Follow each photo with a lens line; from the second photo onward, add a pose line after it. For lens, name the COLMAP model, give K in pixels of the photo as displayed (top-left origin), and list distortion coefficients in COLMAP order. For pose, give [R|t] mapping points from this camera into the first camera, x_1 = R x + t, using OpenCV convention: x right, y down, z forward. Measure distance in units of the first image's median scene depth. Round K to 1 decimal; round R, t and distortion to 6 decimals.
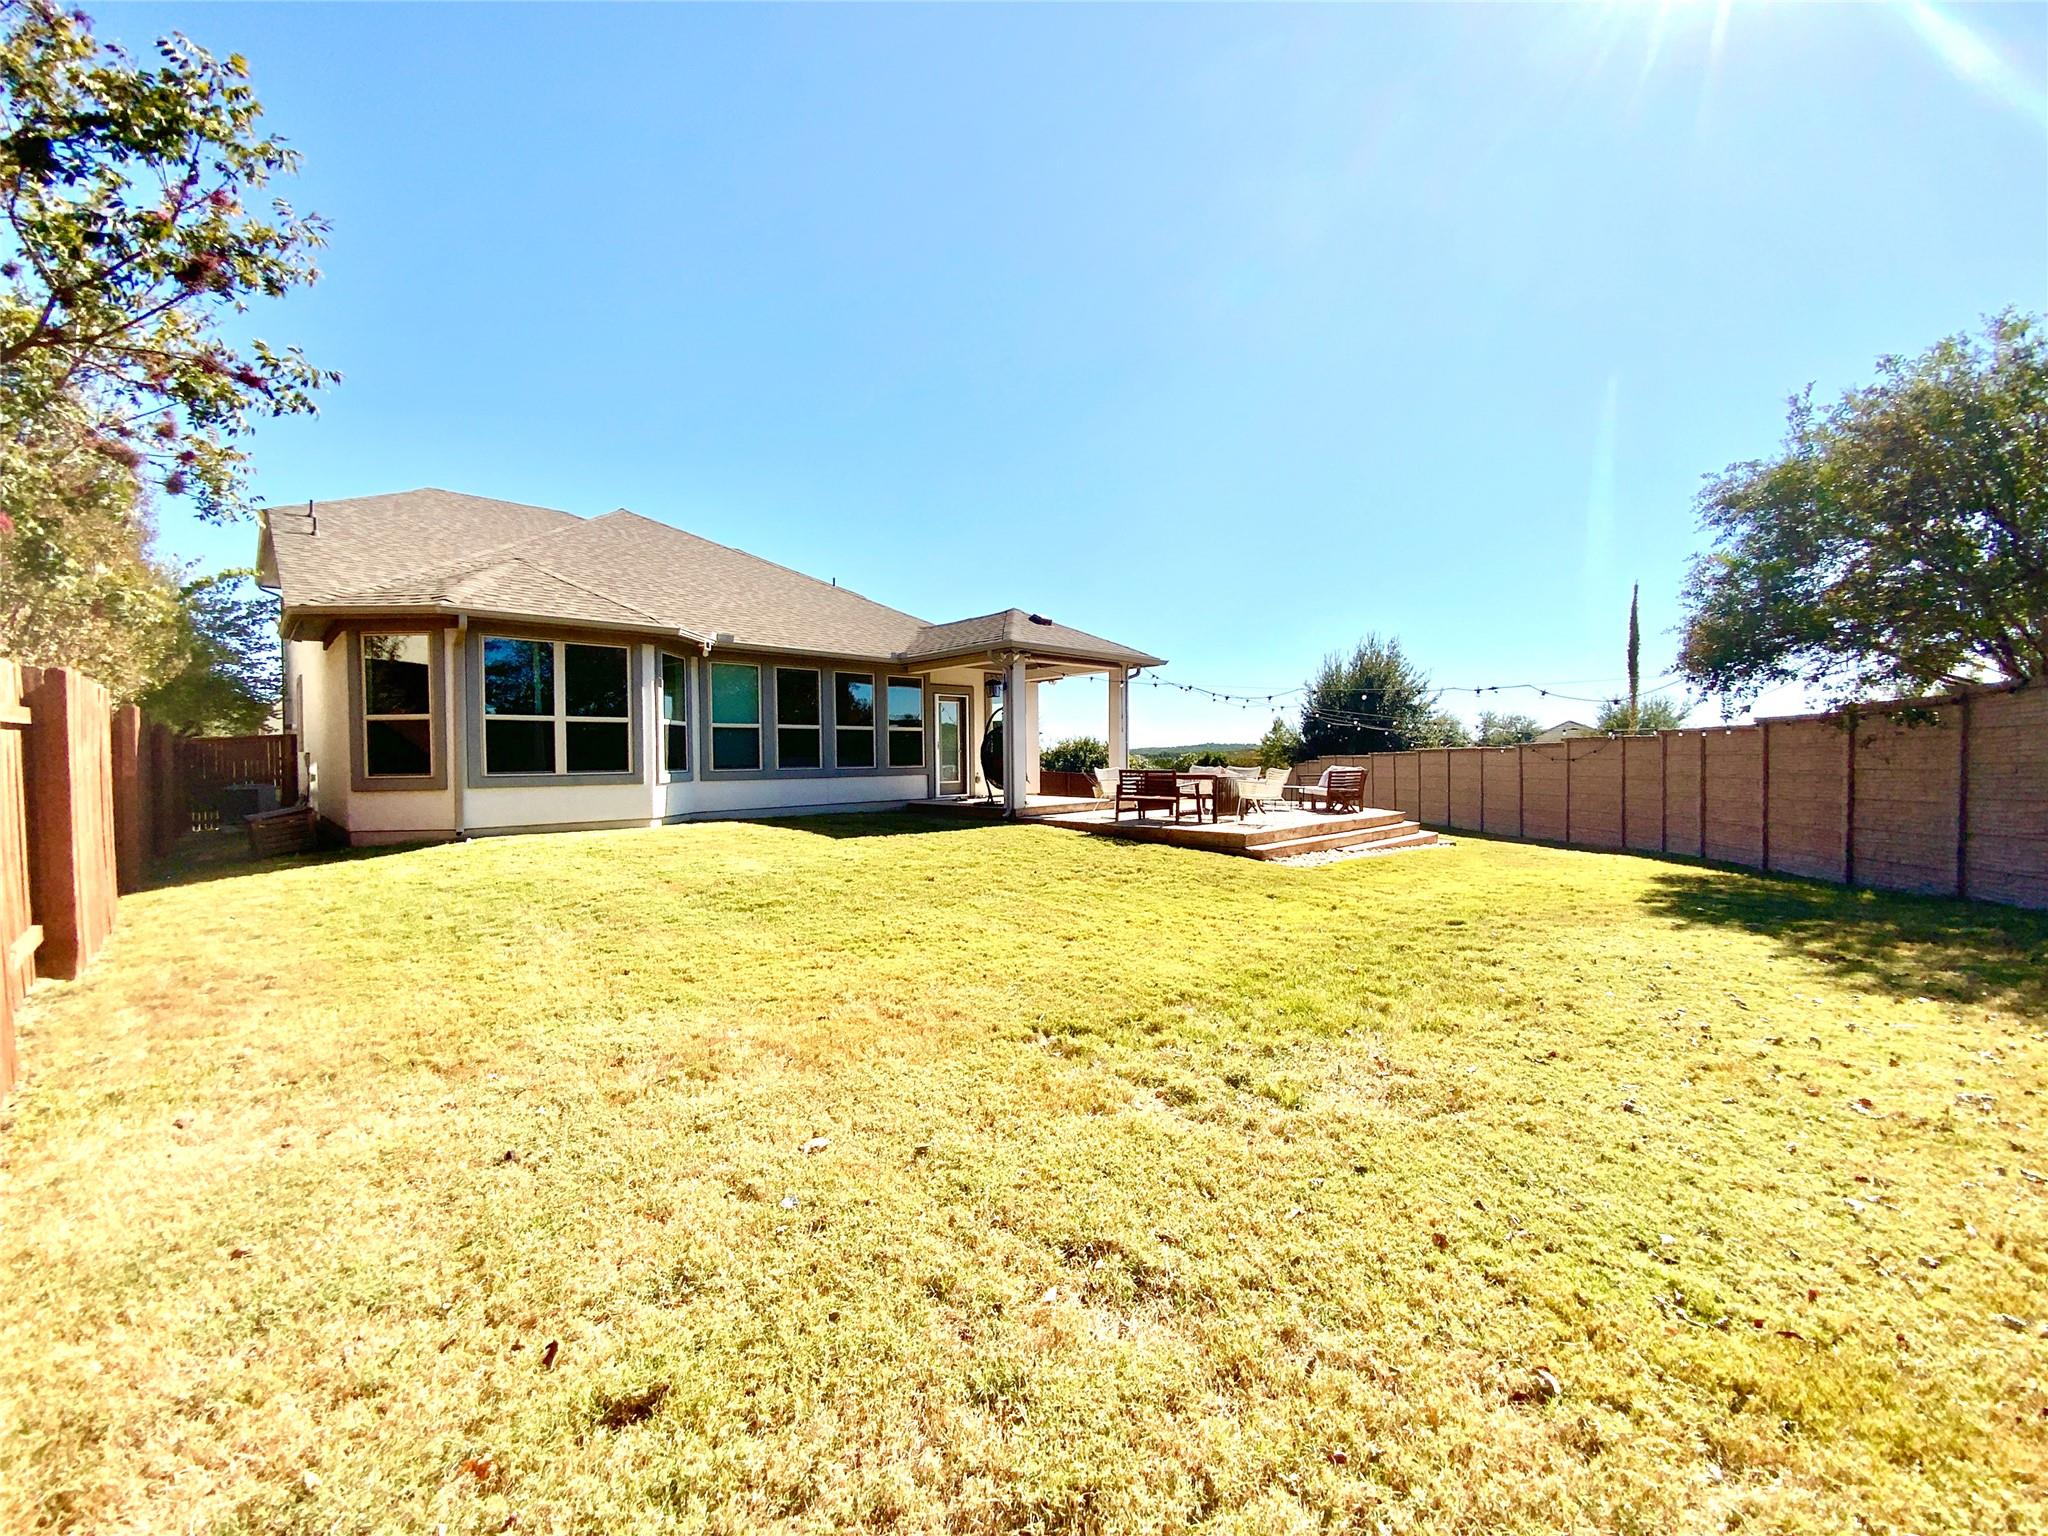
lens RADIAL K [[820.8, 0, 1024.0], [0, 820.8, 768.0], [0, 0, 1]] dist [0.000482, 0.000010]
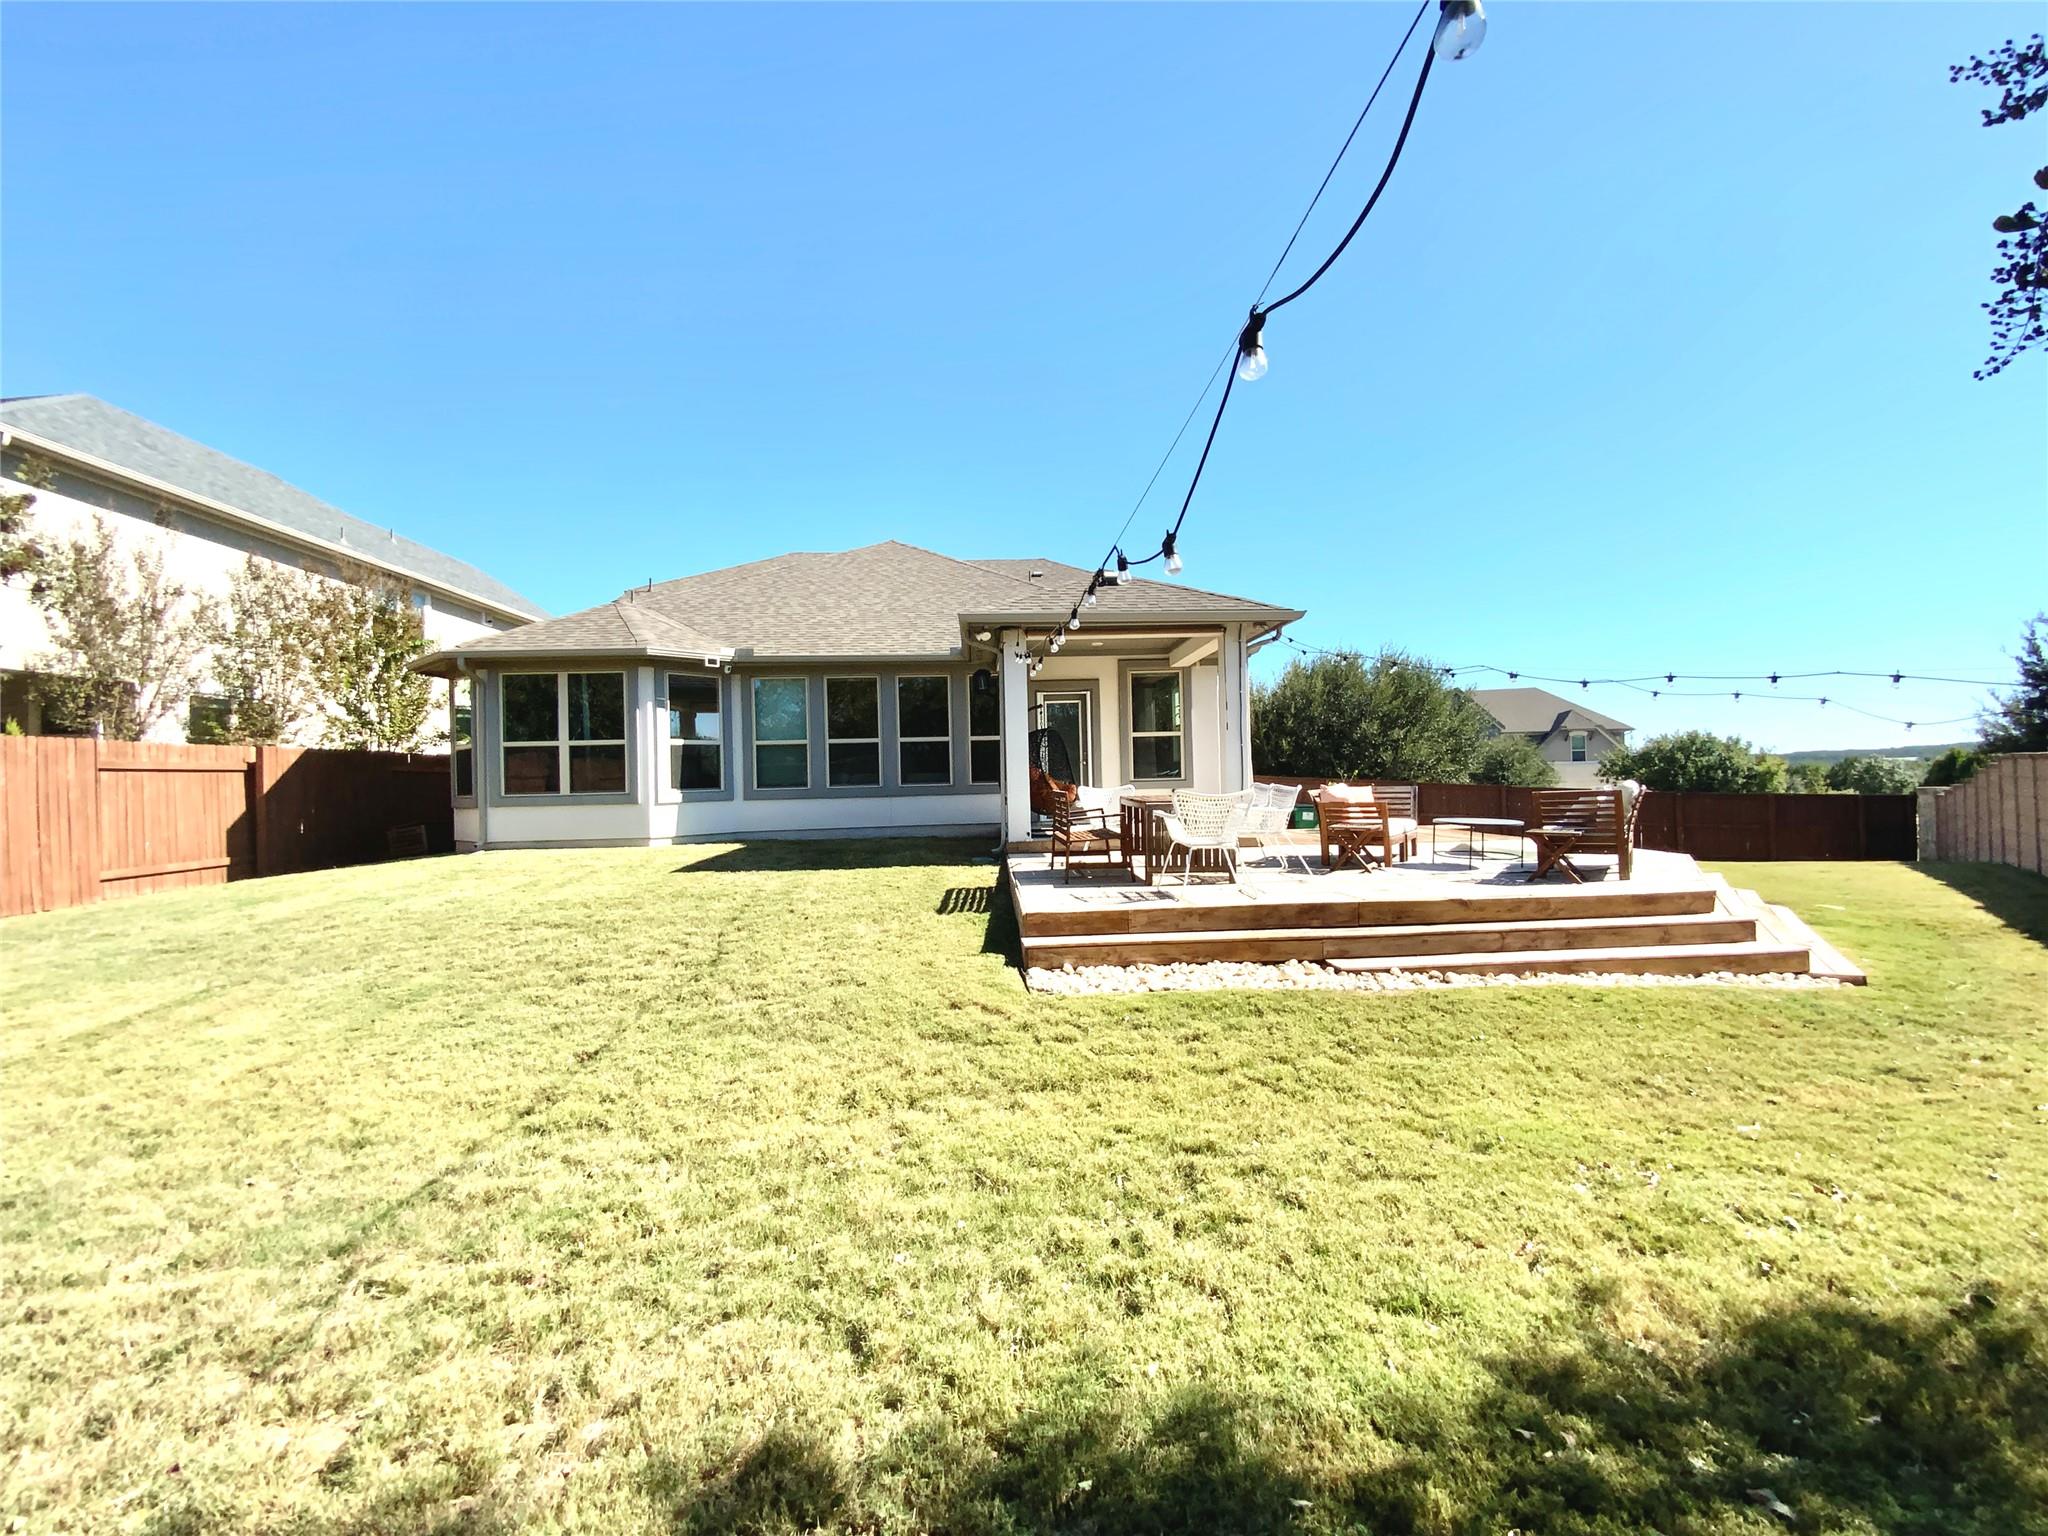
lens RADIAL K [[820.8, 0, 1024.0], [0, 820.8, 768.0], [0, 0, 1]] dist [0.000482, 0.000010]
pose [[0.770924, -0.017468, -0.636688, 0.521196], [0.009441, 0.999827, -0.016000, -0.003986], [0.636857, 0.006324, 0.770956, 0.489085]]
